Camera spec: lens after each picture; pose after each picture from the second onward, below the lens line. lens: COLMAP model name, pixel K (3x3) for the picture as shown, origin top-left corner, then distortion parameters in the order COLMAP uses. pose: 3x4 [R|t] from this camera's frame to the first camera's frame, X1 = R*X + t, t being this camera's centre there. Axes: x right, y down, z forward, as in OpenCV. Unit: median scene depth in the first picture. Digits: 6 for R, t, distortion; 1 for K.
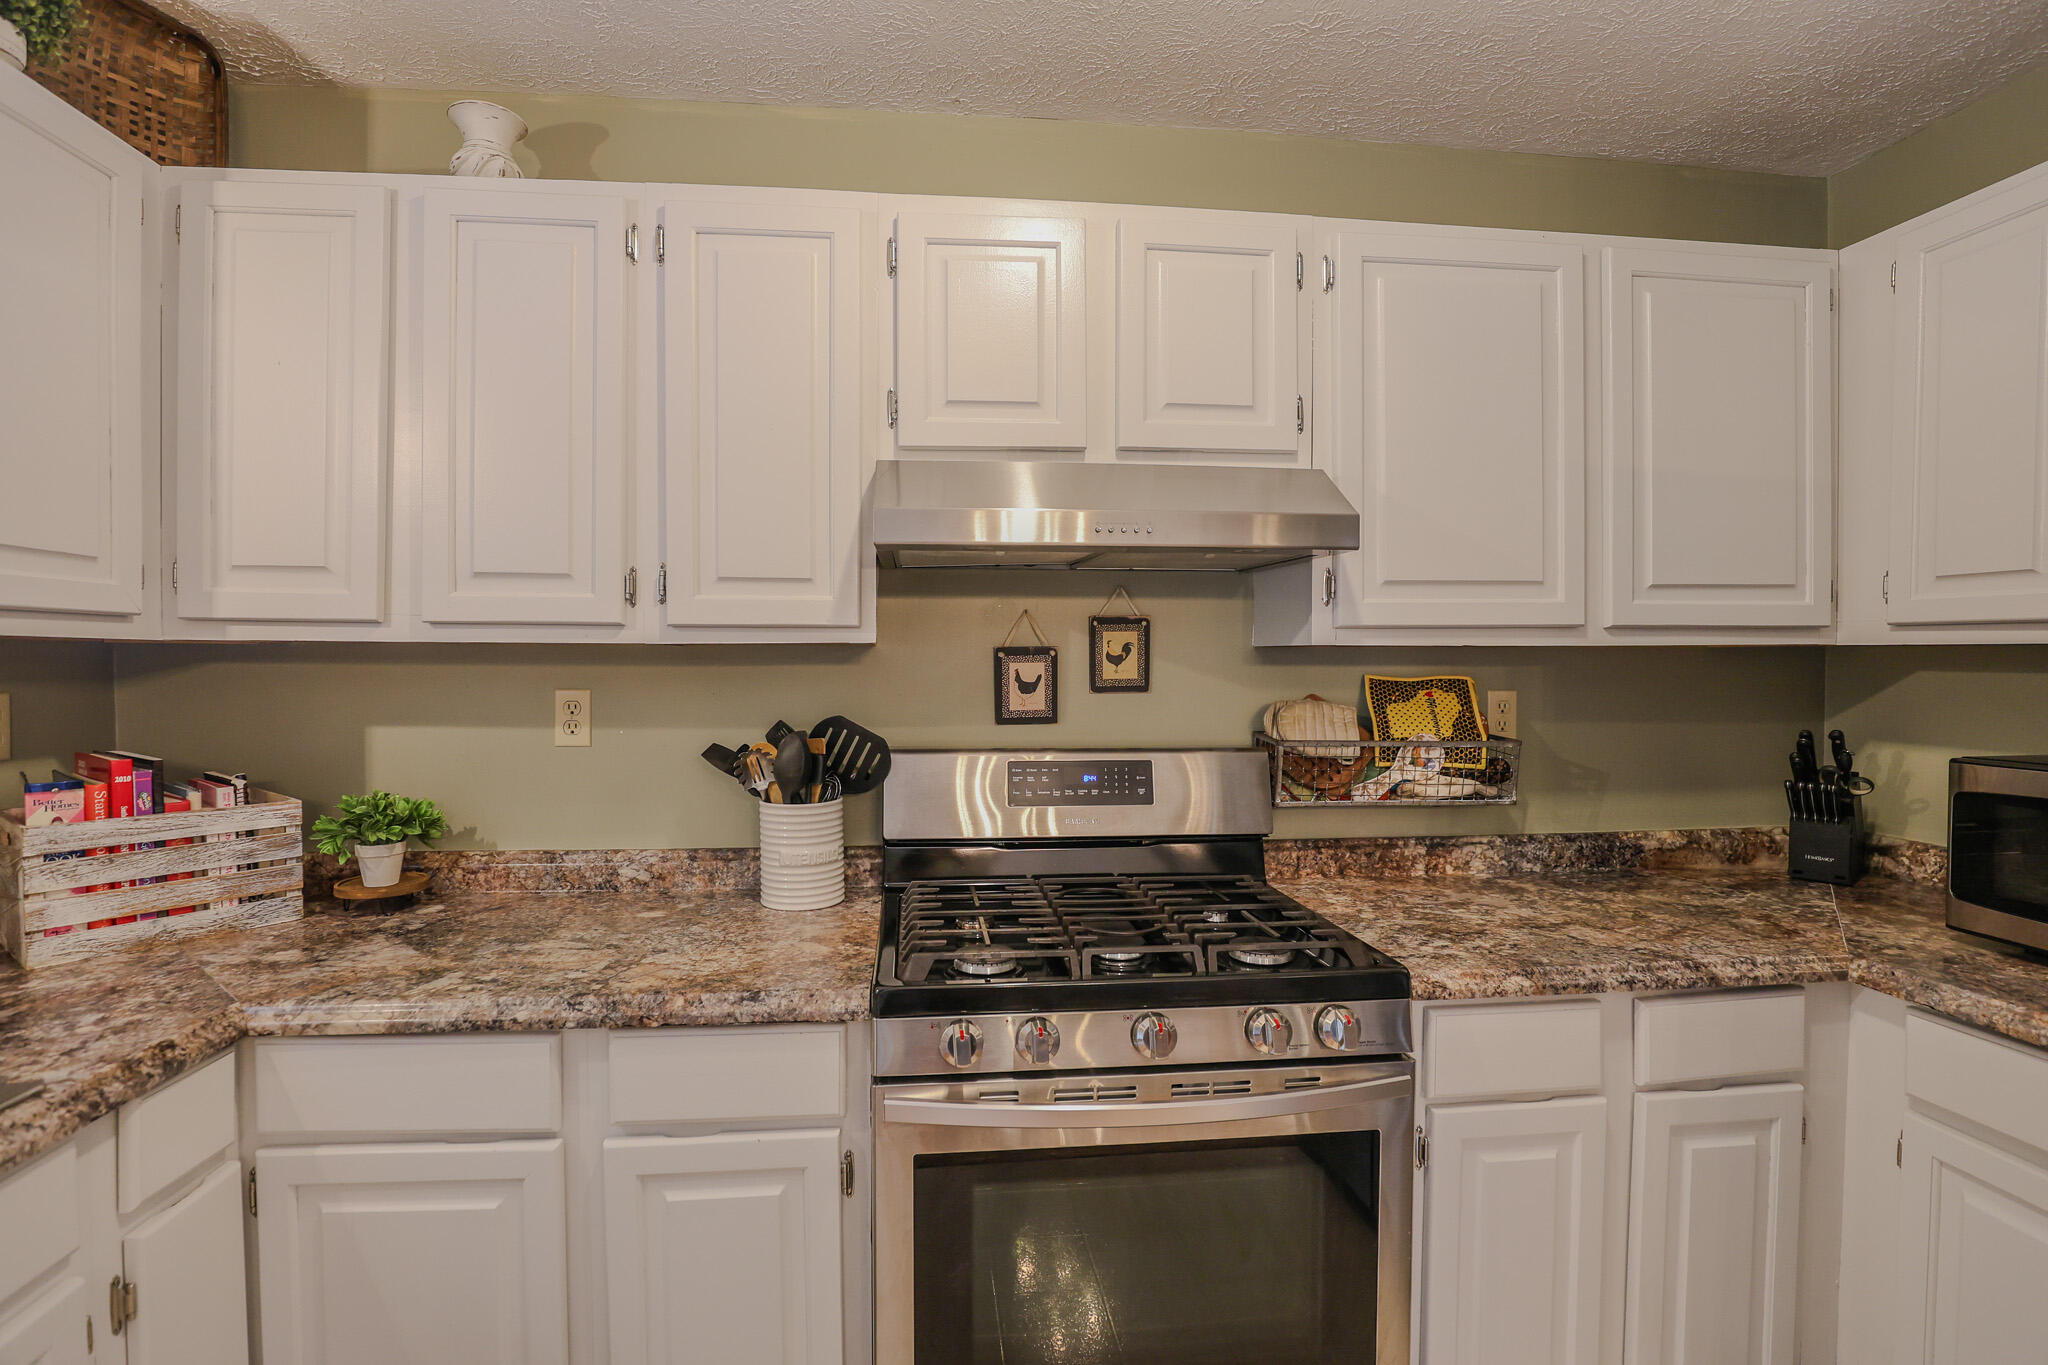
lens RADIAL K [[953.7, 0, 1025.2], [0, 953.7, 678.5], [0, 0, 1]] dist [-0.043178, 0.009845]
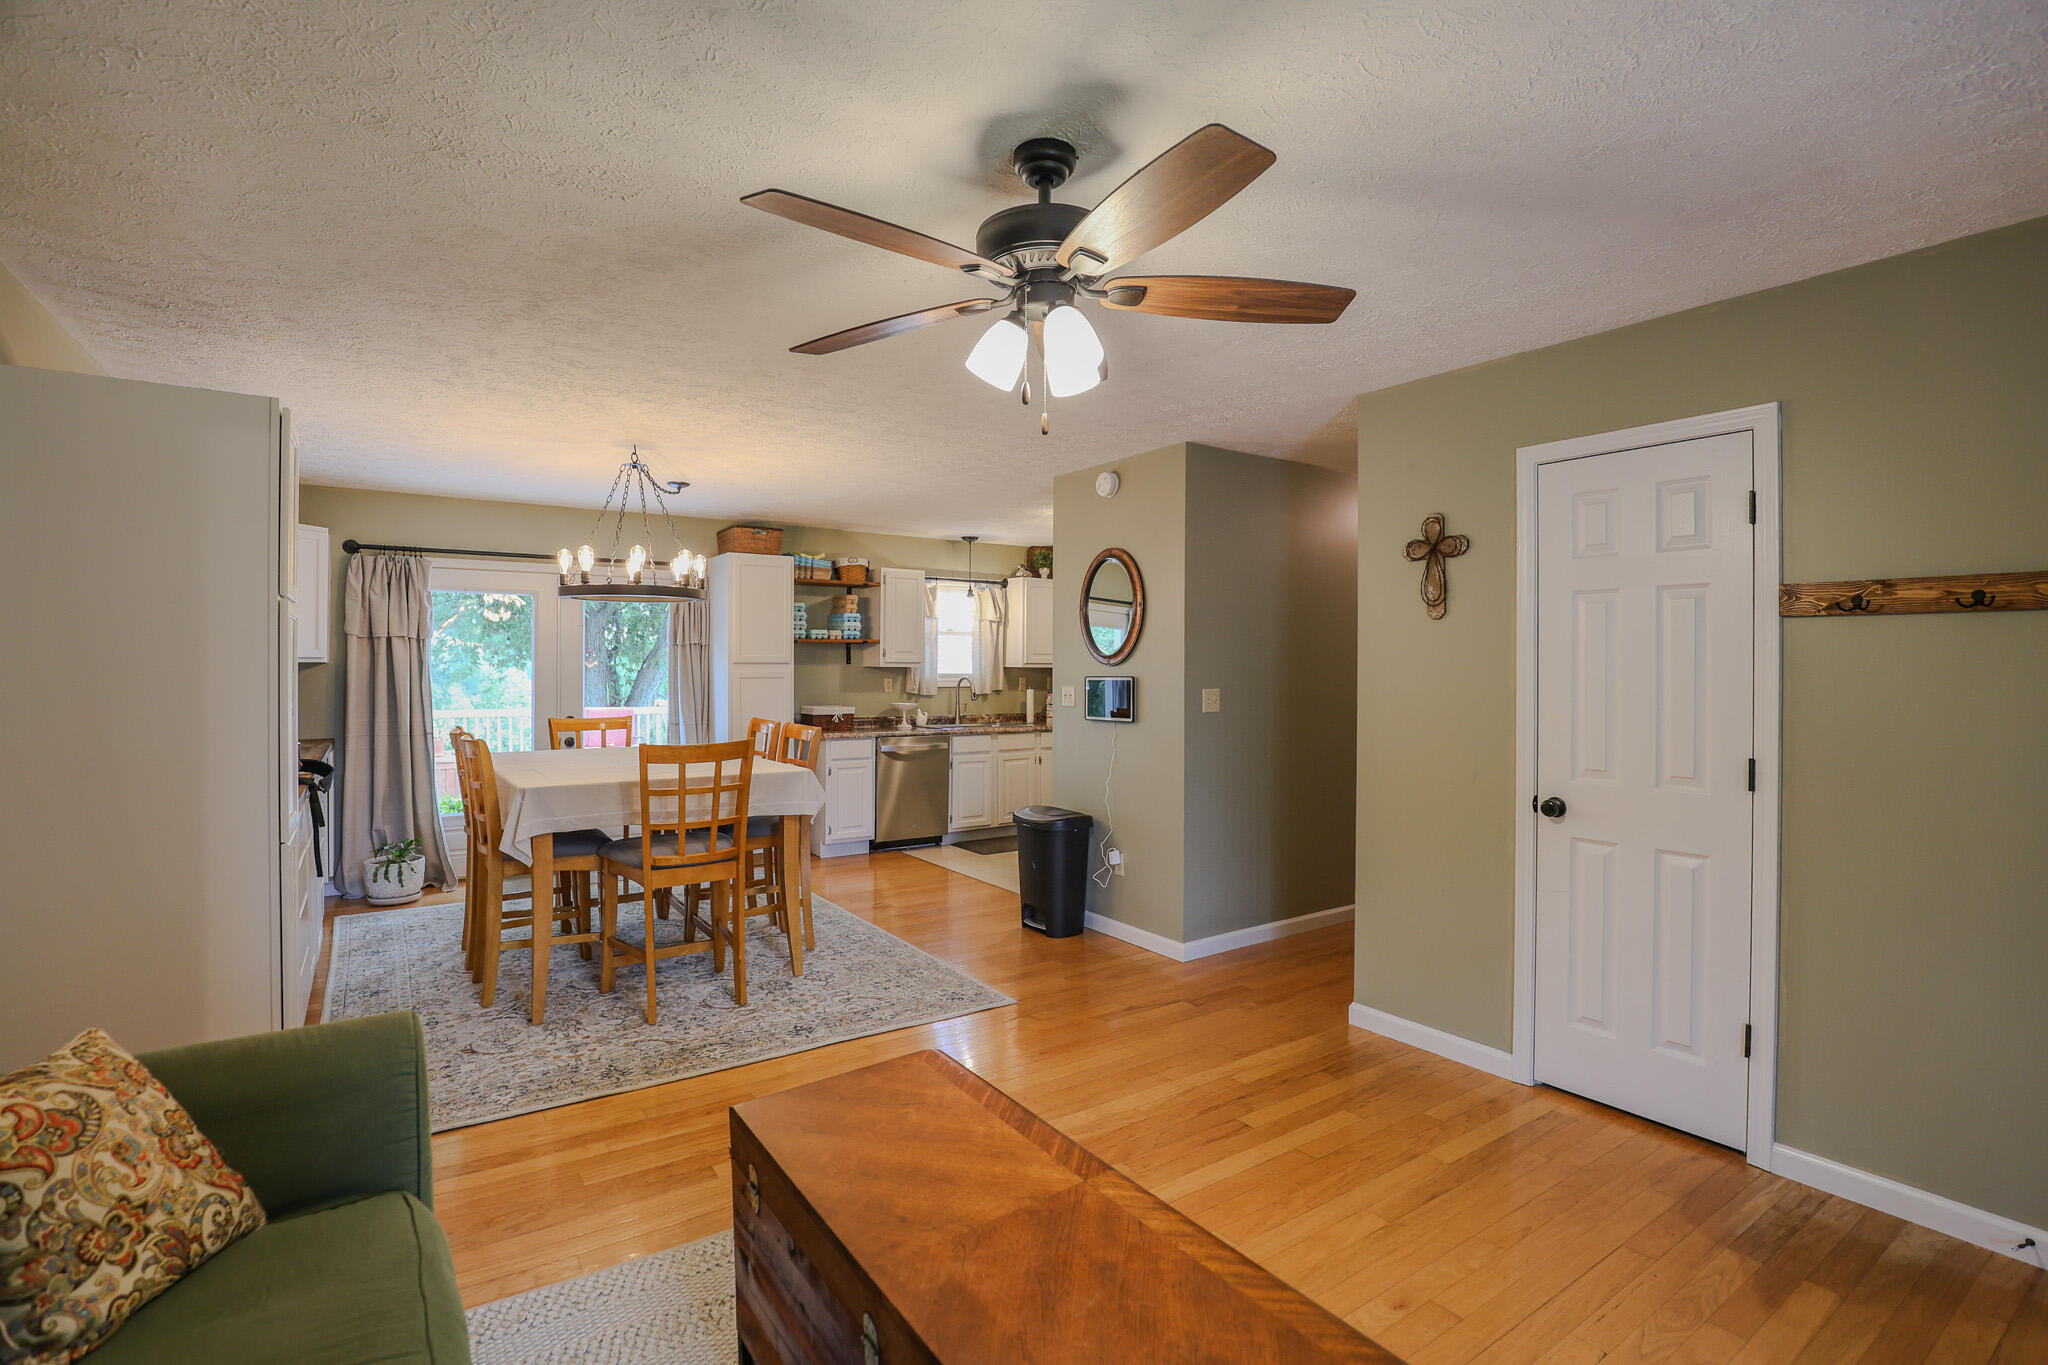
lens RADIAL K [[953.8, 0, 1021.4], [0, 953.8, 667.7], [0, 0, 1]] dist [-0.034704, 0.006226]
pose [[0.466028, 0.001534, -0.884768, 3.518973], [-0.022588, 0.999693, -0.010165, 0.019076], [0.884481, 0.024723, 0.465920, -1.668631]]
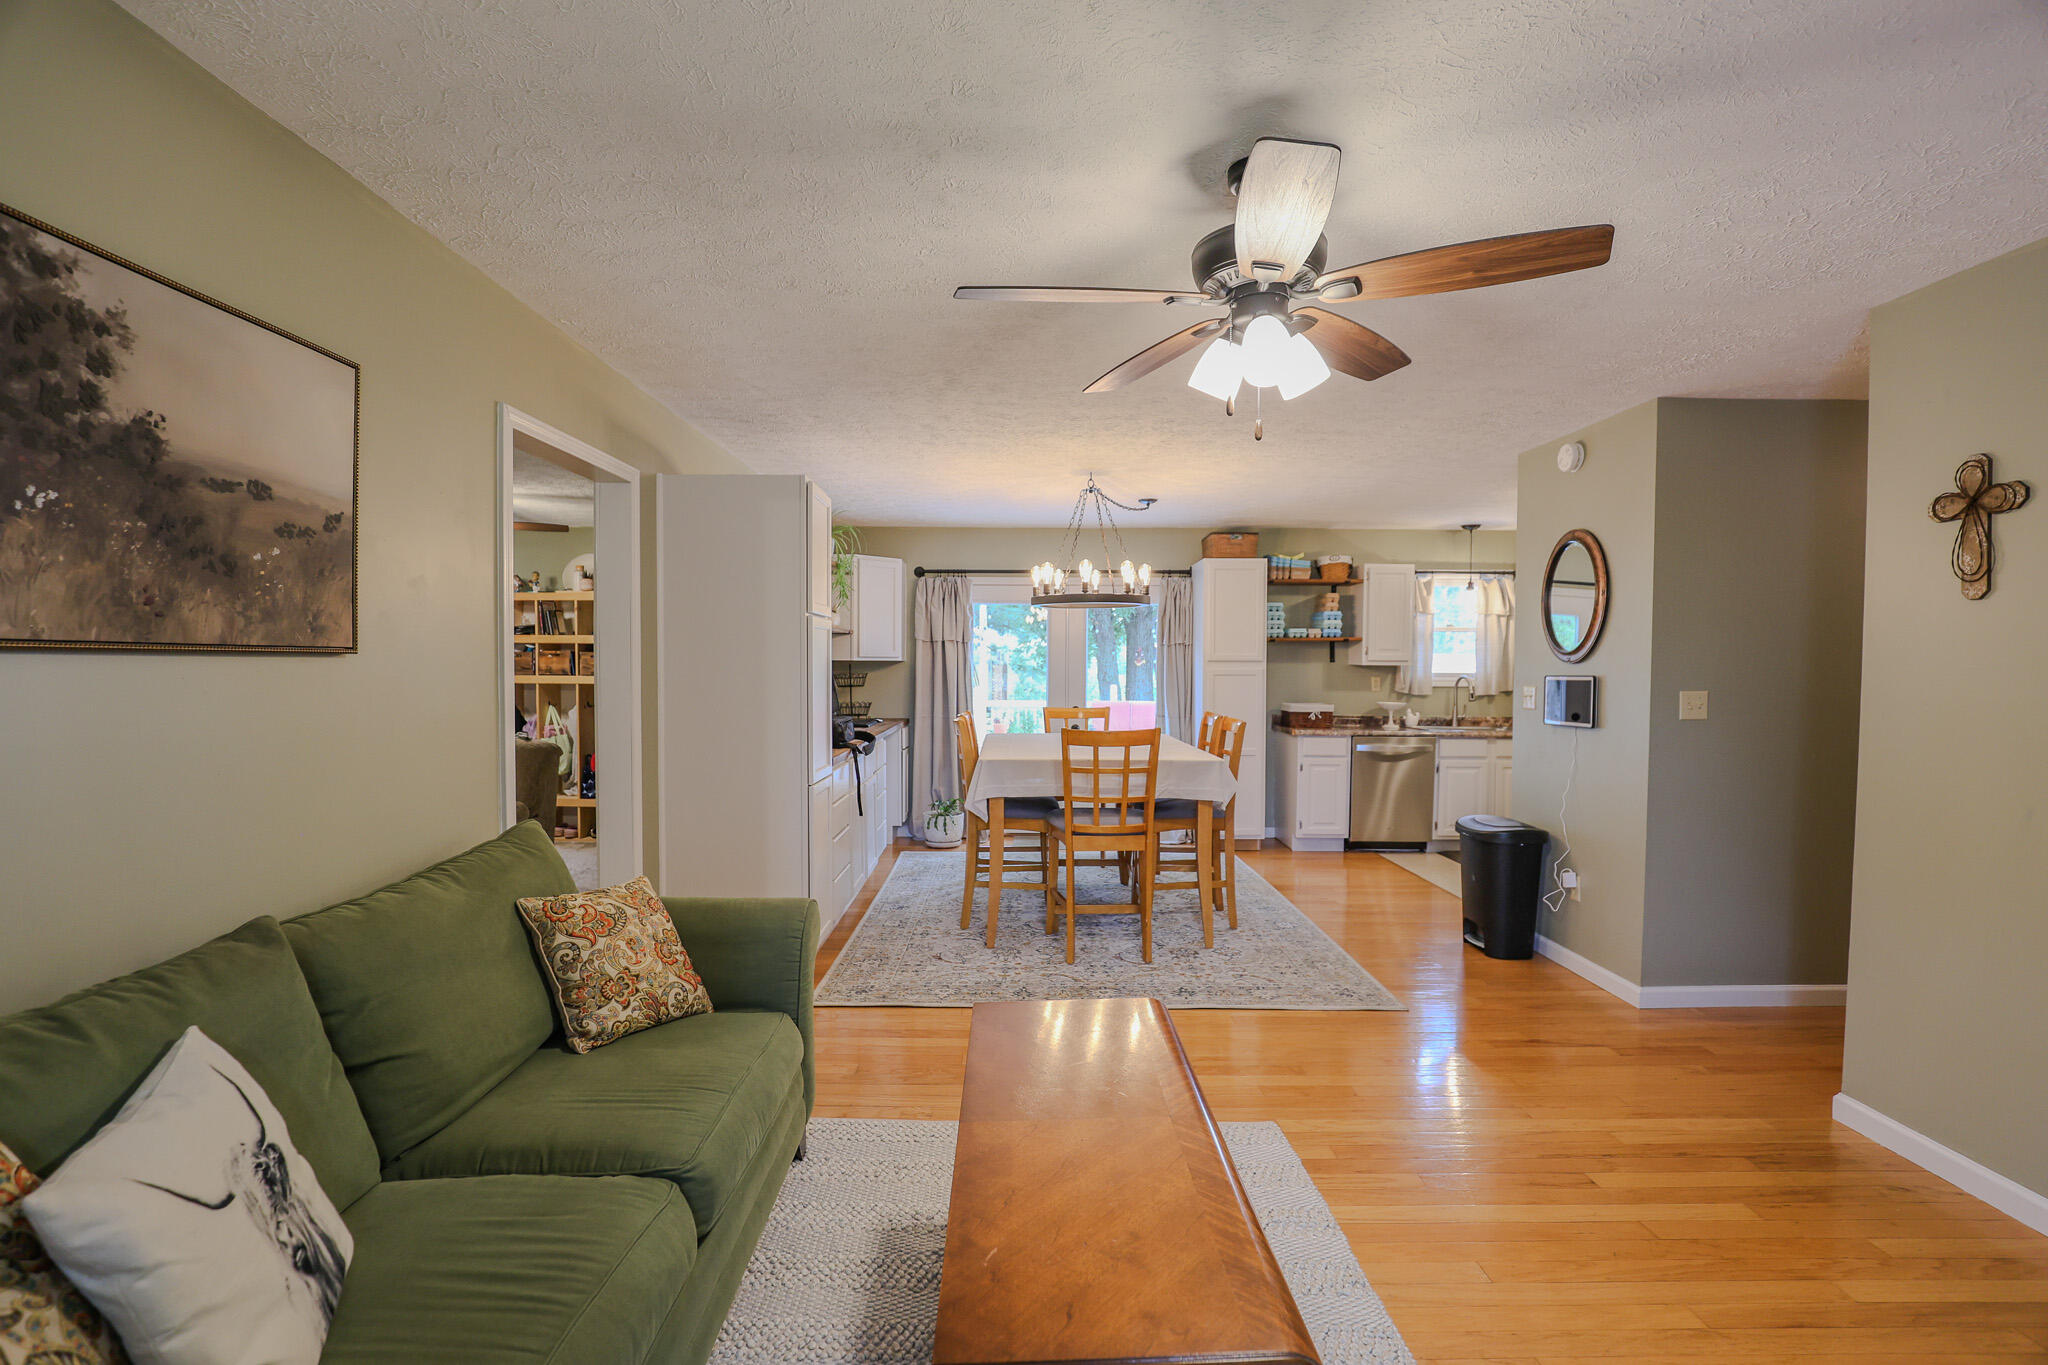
lens RADIAL K [[942.0, 0, 1013.1], [0, 942.0, 696.9], [0, 0, 1]] dist [-0.034482, 0.005046]
pose [[-0.122403, 0.033685, -0.991909, 3.753504], [-0.026671, 0.998951, 0.037216, 0.013553], [0.992122, 0.031011, -0.121376, -1.245973]]
